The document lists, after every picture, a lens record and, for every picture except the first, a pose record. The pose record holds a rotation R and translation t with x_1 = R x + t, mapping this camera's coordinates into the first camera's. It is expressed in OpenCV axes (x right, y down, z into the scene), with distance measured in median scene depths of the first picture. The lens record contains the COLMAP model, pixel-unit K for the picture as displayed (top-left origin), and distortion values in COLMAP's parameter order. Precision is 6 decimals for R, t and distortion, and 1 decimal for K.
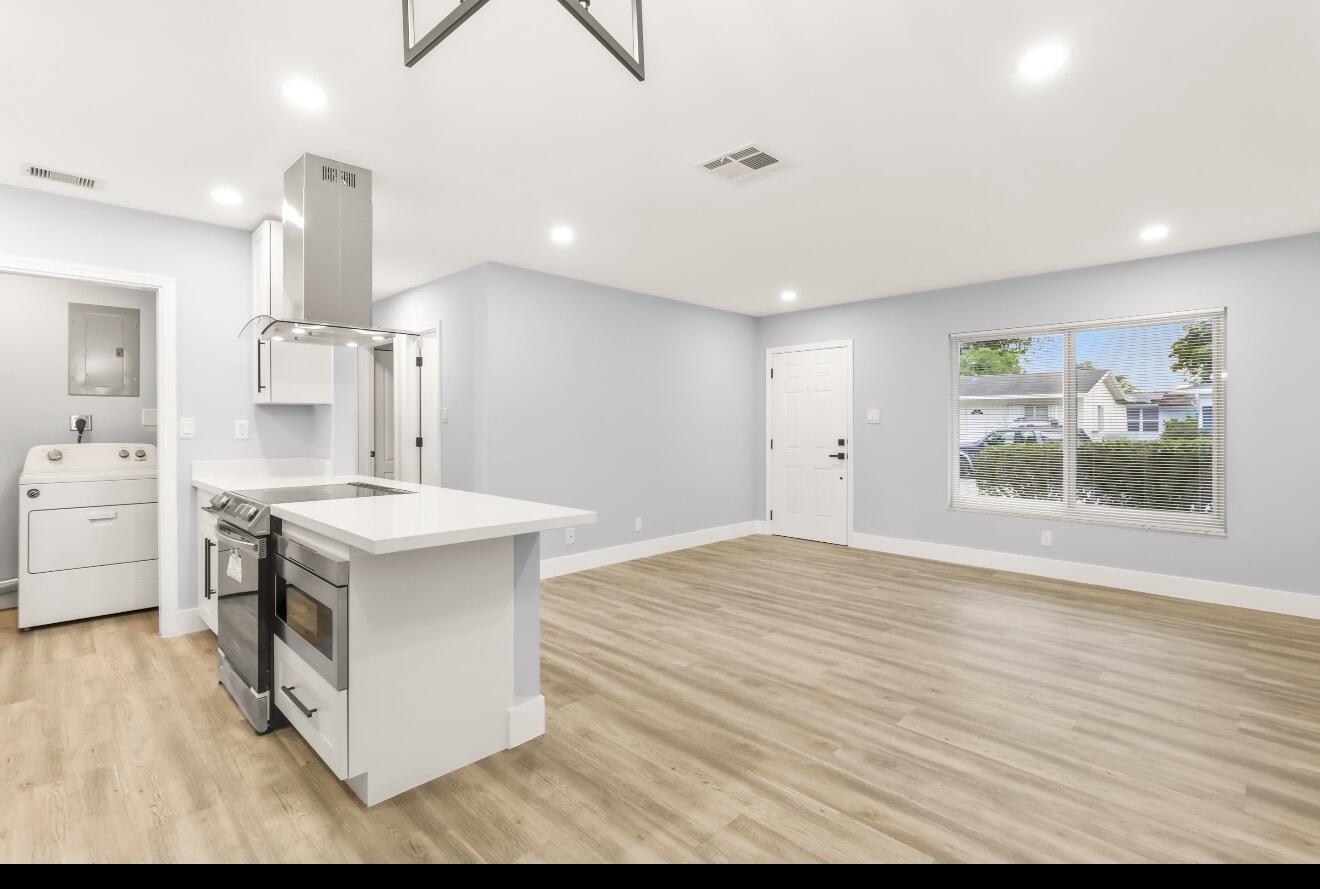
lens RADIAL K [[605.6, 0, 658.7], [0, 605.6, 434.3], [0, 0, 1]] dist [-0.002930, -0.000296]
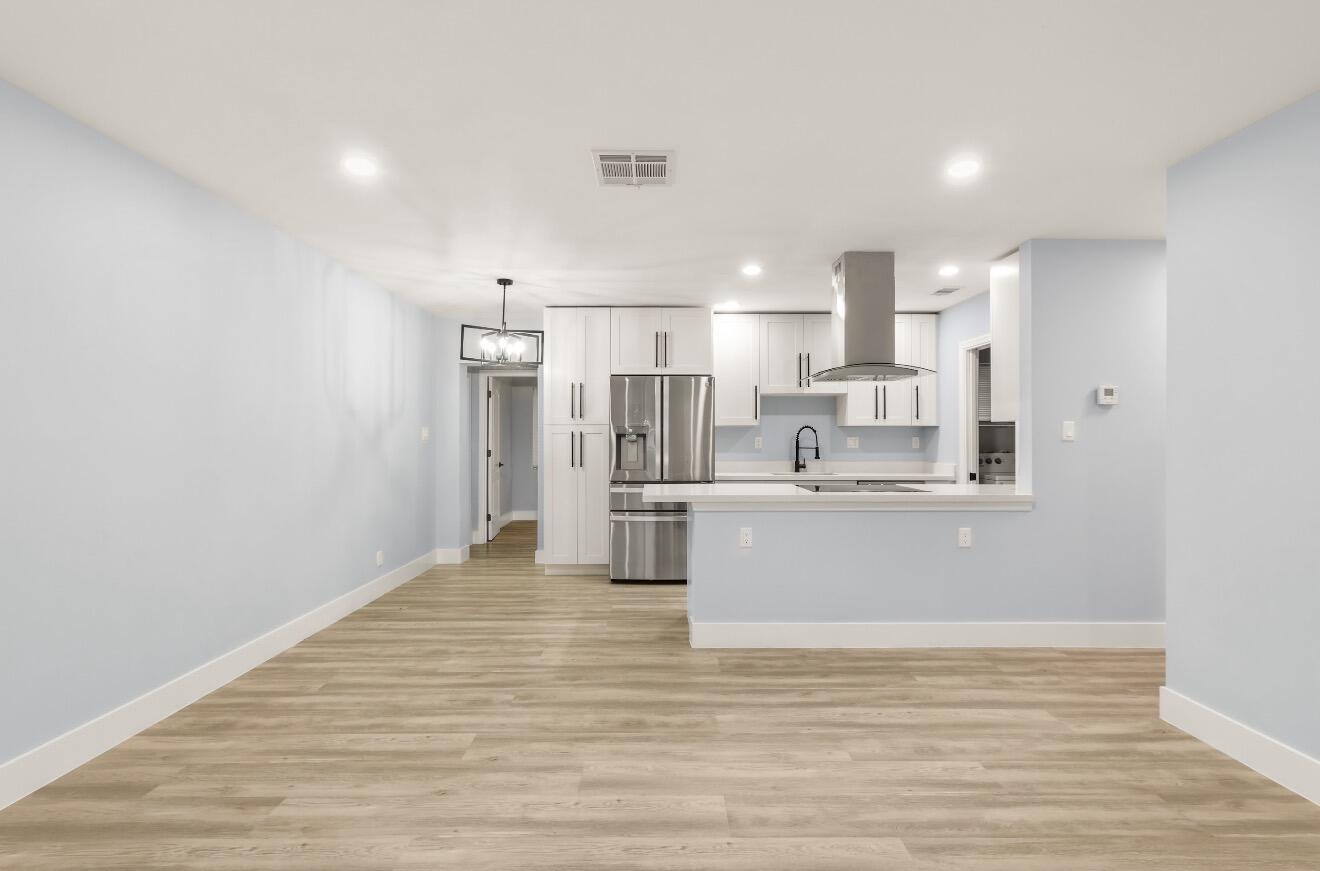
lens RADIAL K [[614.7, 0, 661.7], [0, 614.7, 434.5], [0, 0, 1]] dist [0.002565, 0.000507]
pose [[-0.703392, -0.004368, -0.710788, 0.647181], [-0.011997, 0.999912, 0.005727, -0.025988], [0.710700, 0.012556, -0.703383, 1.380009]]
